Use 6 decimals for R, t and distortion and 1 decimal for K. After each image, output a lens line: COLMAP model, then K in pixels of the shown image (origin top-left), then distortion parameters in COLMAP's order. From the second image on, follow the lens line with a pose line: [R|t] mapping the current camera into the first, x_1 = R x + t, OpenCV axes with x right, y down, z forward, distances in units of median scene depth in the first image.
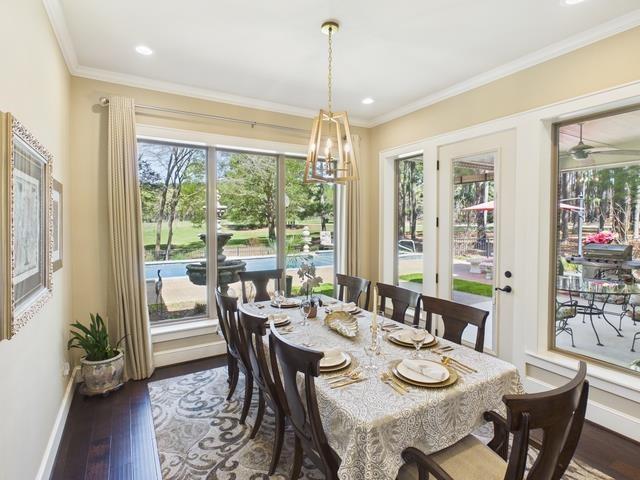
lens RADIAL K [[334.5, 0, 320.5], [0, 334.5, 231.2], [0, 0, 1]] dist [0.000227, -0.000099]
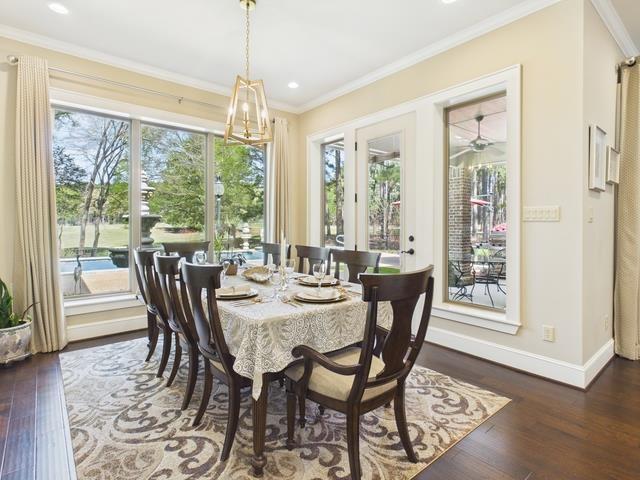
lens RADIAL K [[334.5, 0, 319.9], [0, 334.5, 227.7], [0, 0, 1]] dist [0.000227, -0.000099]
pose [[0.986633, 0.001509, 0.162949, 0.067541], [0.002037, 0.999765, -0.021591, 0.118347], [-0.162944, 0.021634, 0.986398, -0.078743]]
